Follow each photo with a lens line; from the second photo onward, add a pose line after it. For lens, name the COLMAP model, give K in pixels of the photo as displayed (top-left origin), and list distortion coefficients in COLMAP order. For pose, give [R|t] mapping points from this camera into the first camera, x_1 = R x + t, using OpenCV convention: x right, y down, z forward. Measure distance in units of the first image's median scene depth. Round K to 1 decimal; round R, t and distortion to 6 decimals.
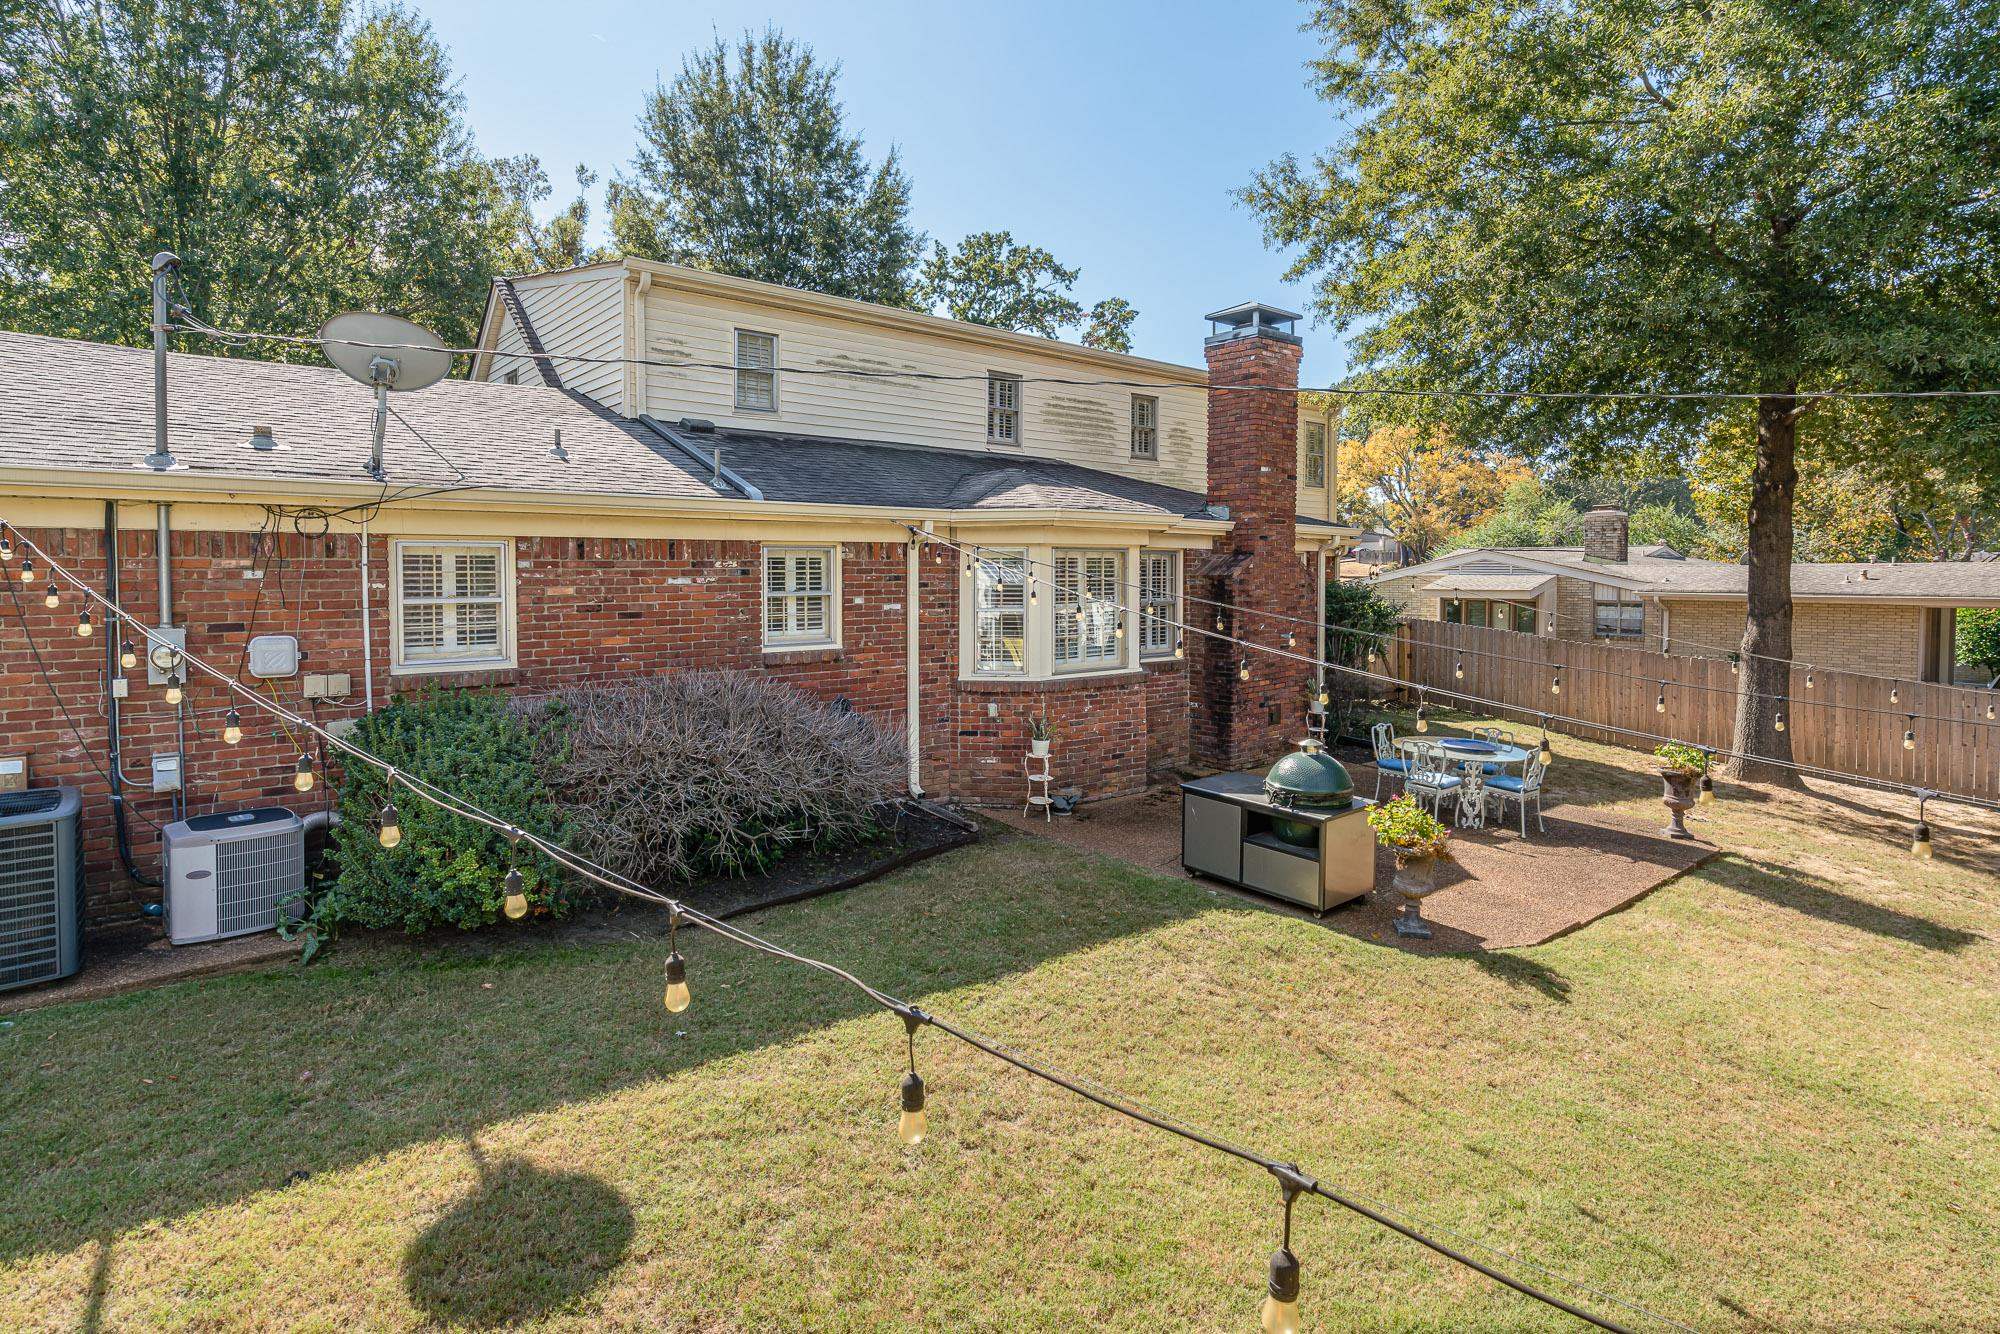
lens RADIAL K [[1022.7, 0, 1007.4], [0, 1022.7, 591.2], [0, 0, 1]] dist [0.000093, 0.000354]
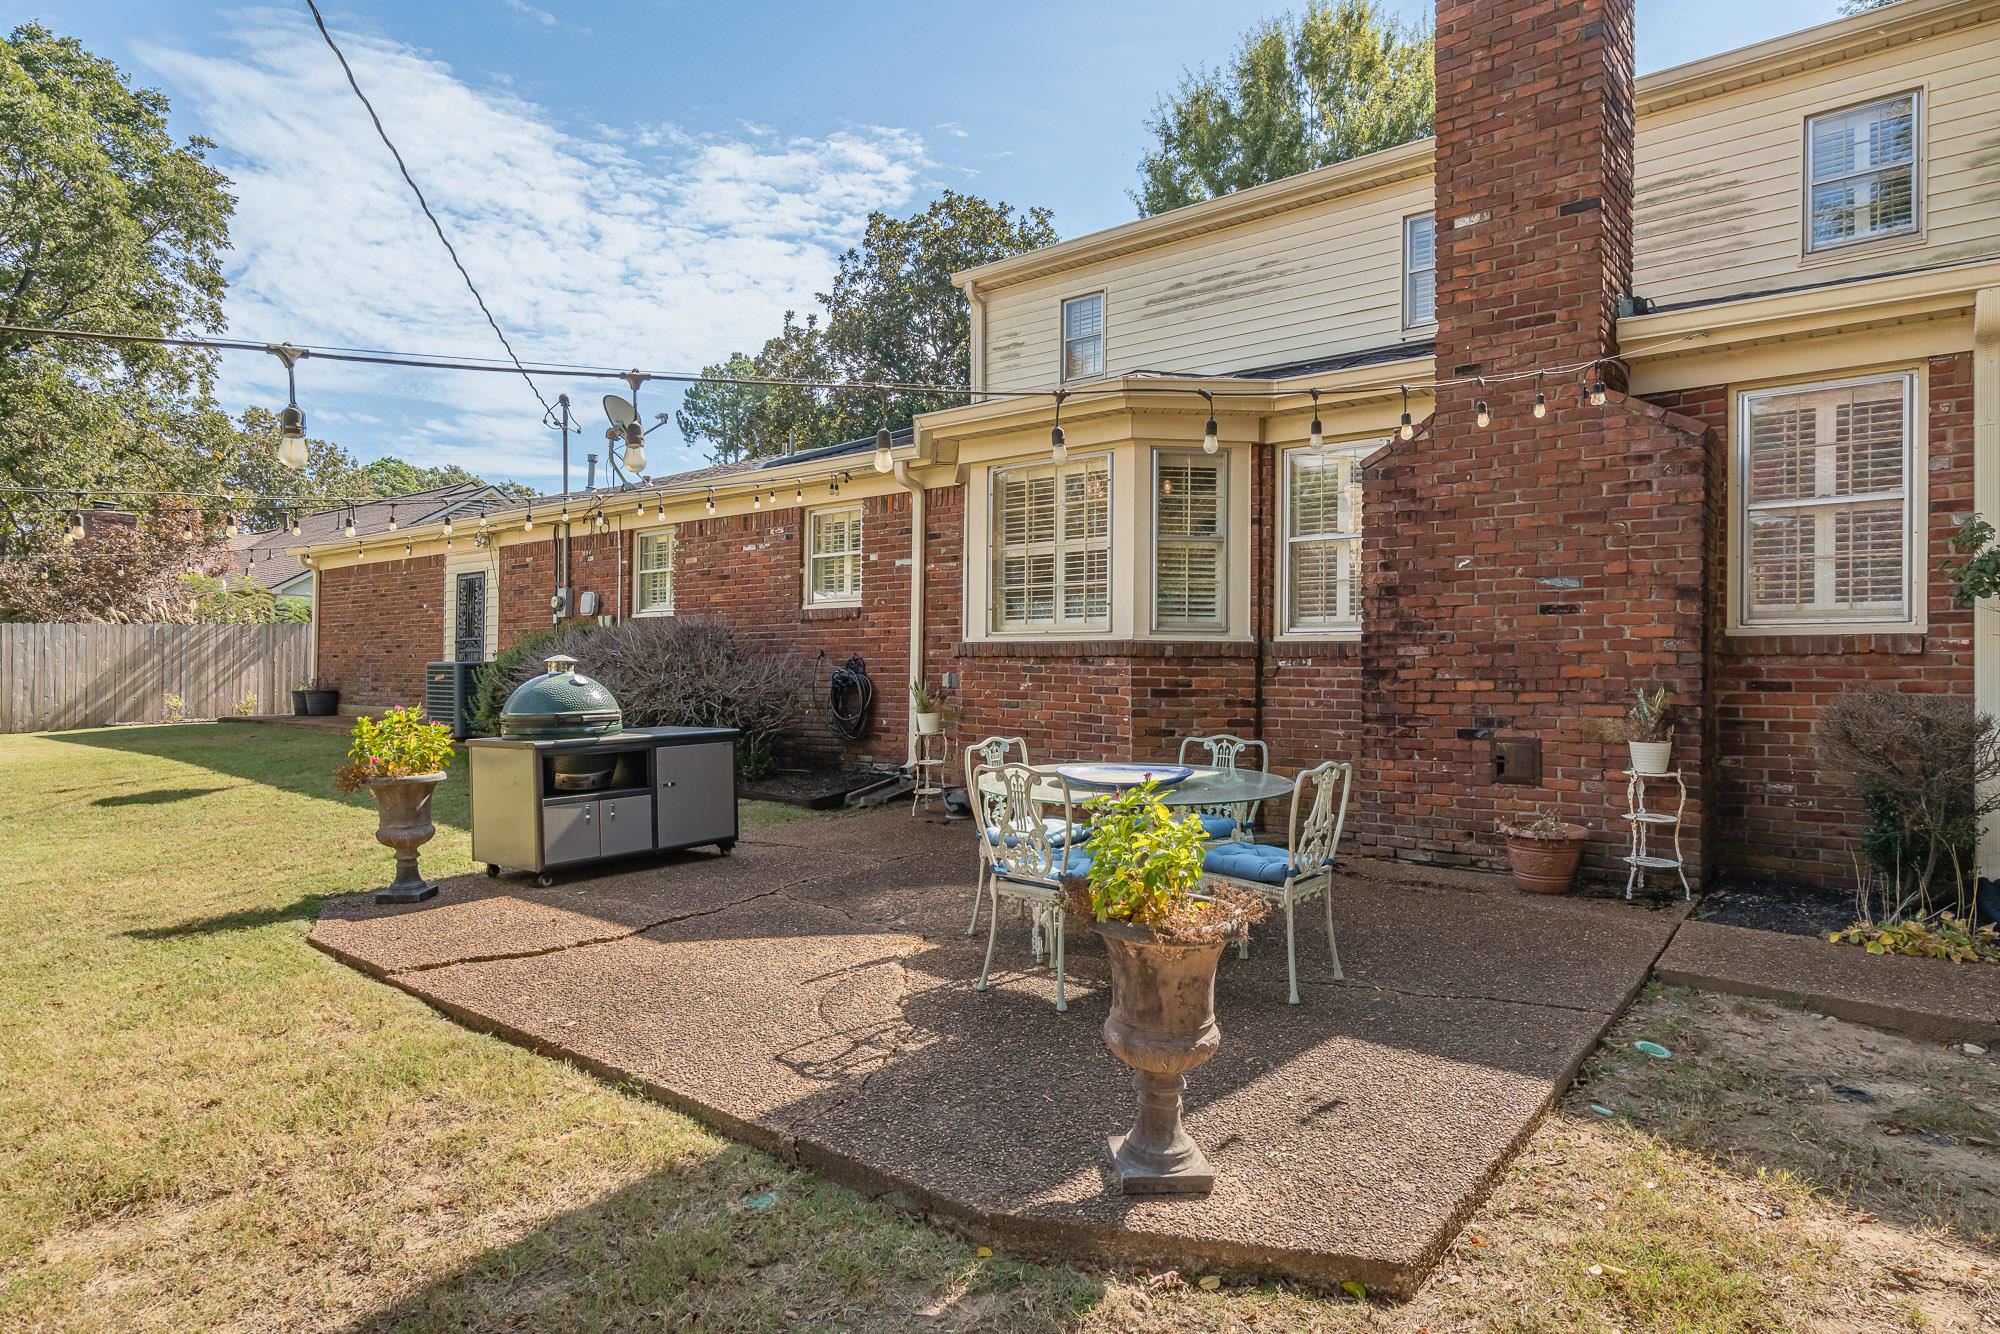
lens RADIAL K [[1130.5, 0, 1000.0], [0, 1130.5, 667.0], [0, 0, 1]] dist [0.002086, -0.000066]
pose [[0.196408, -0.005399, -0.980507, 0.728652], [-0.025974, 0.999605, -0.010707, 0.095443], [0.980178, 0.027571, 0.196190, 0.716863]]
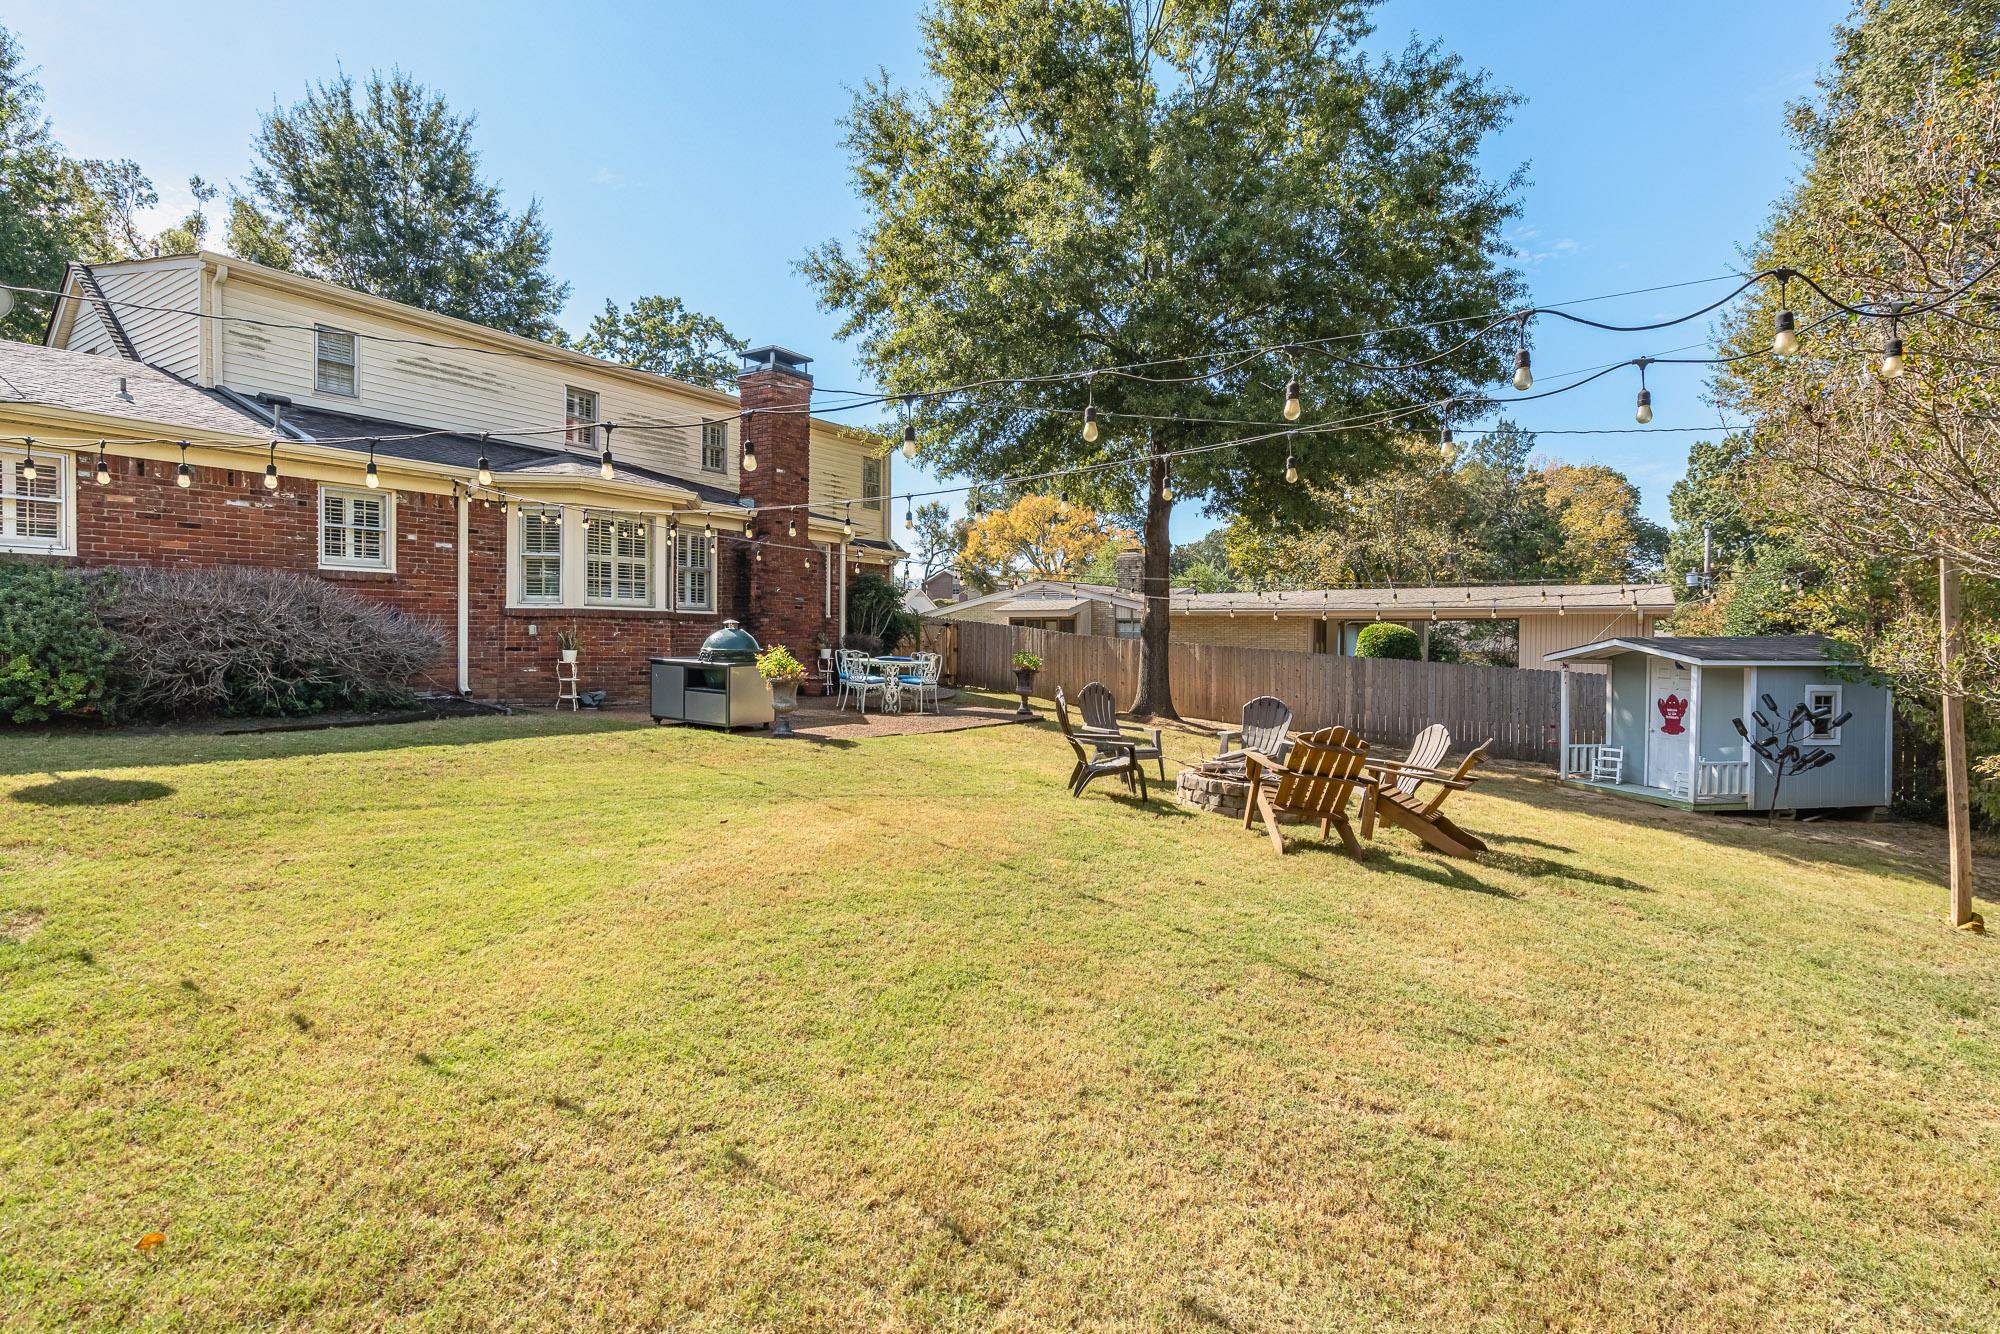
lens RADIAL K [[967.2, 0, 966.7], [0, 967.2, 645.4], [0, 0, 1]] dist [0.015606, -0.000272]
pose [[0.965417, 0.003417, 0.260687, 0.163524], [-0.000531, 0.999938, -0.011140, 0.124072], [-0.260709, 0.010616, 0.965359, -0.276473]]
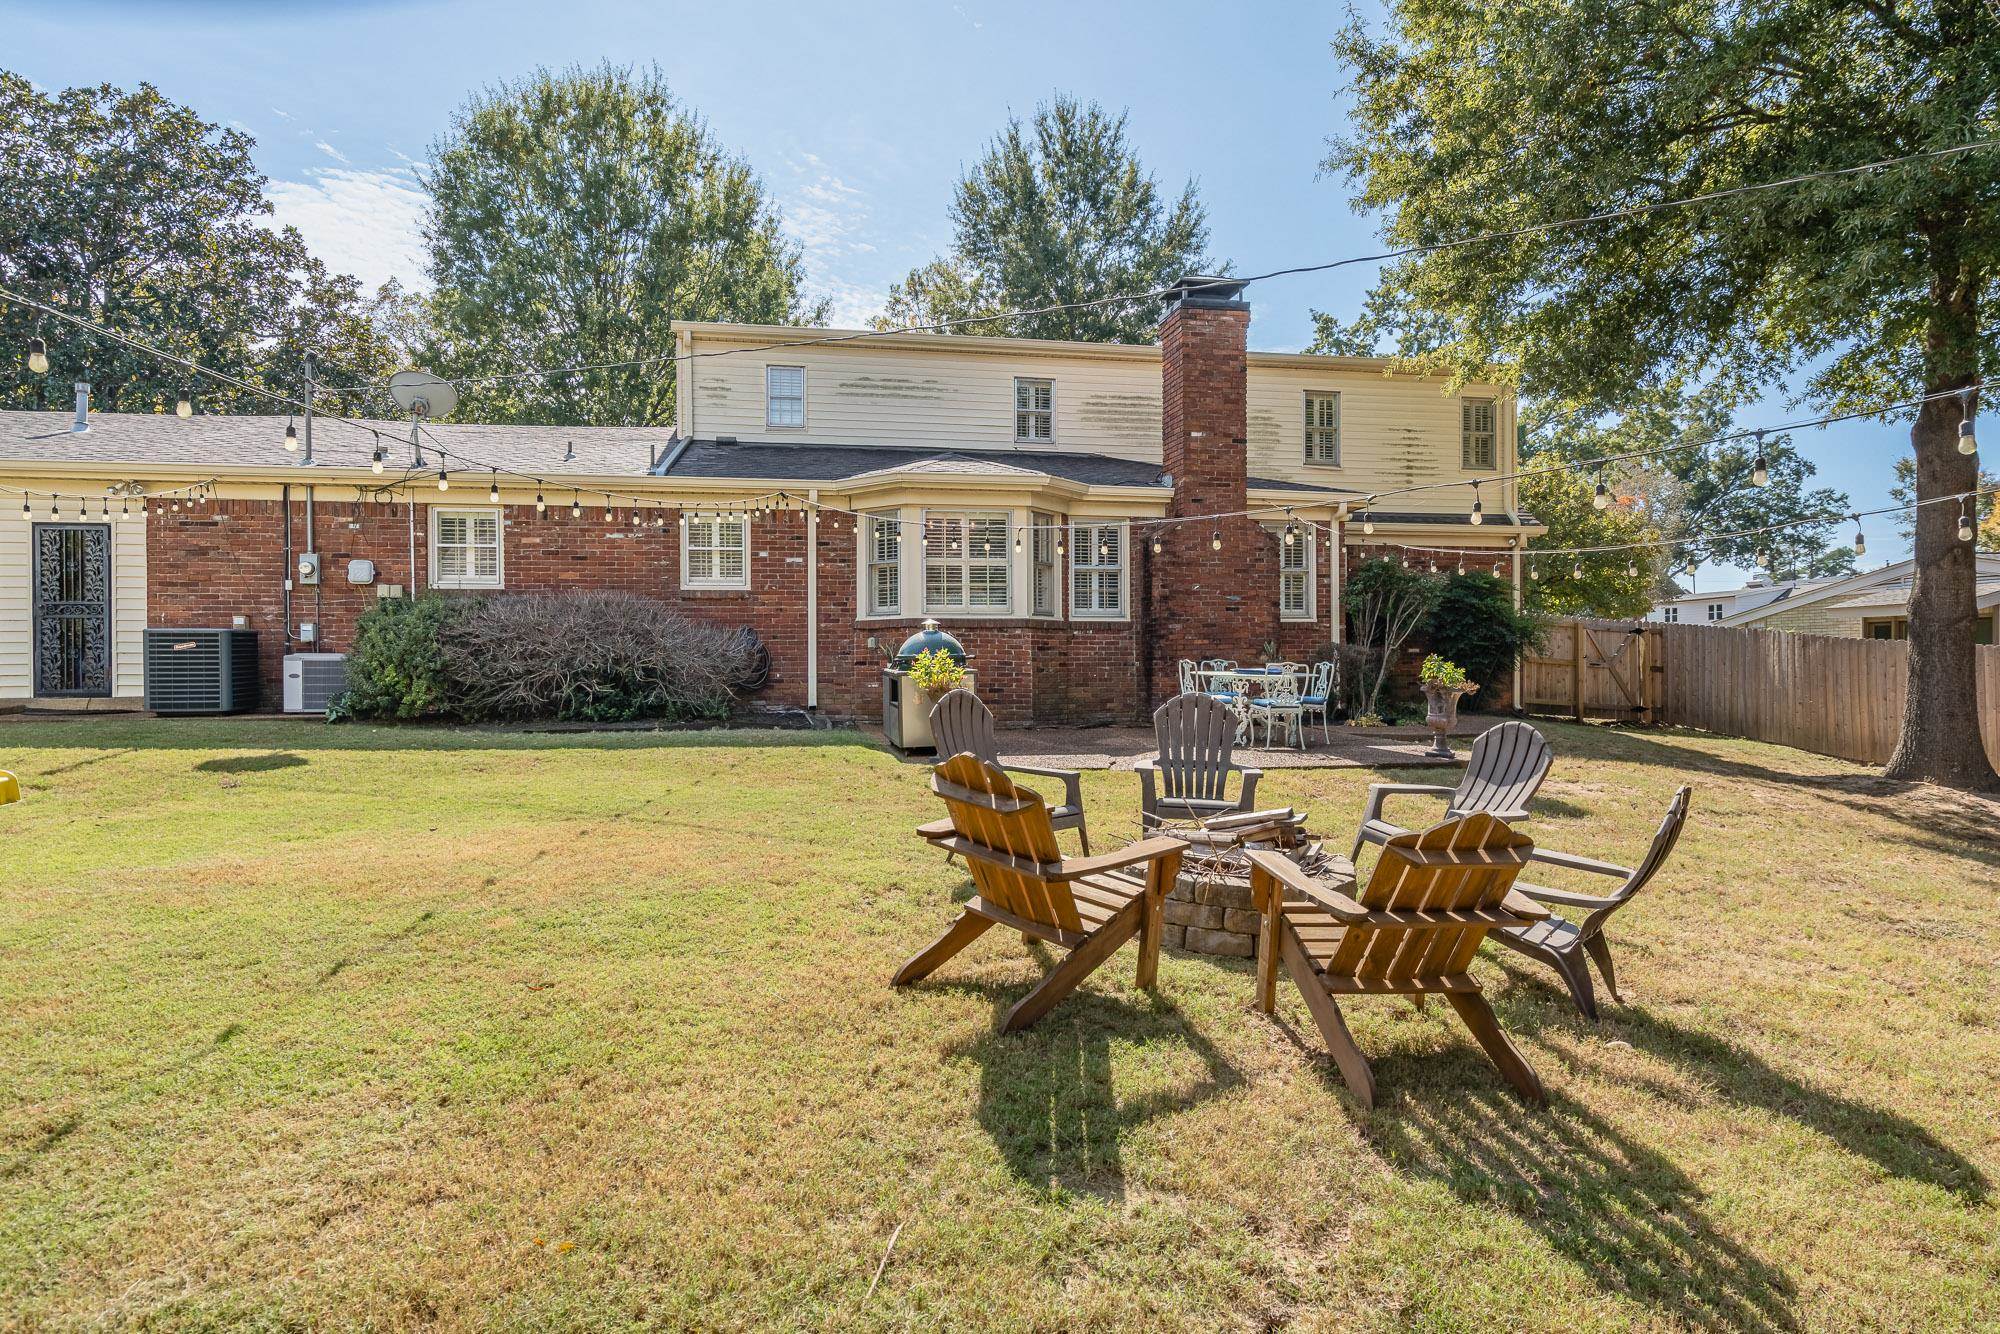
lens RADIAL K [[1130.5, 0, 1000.0], [0, 1130.5, 667.0], [0, 0, 1]] dist [0.002086, -0.000066]
pose [[0.877587, -0.005861, -0.479382, 0.639833], [-0.003155, 0.999833, -0.018001, 0.140621], [0.479408, 0.017310, 0.877421, -0.095412]]
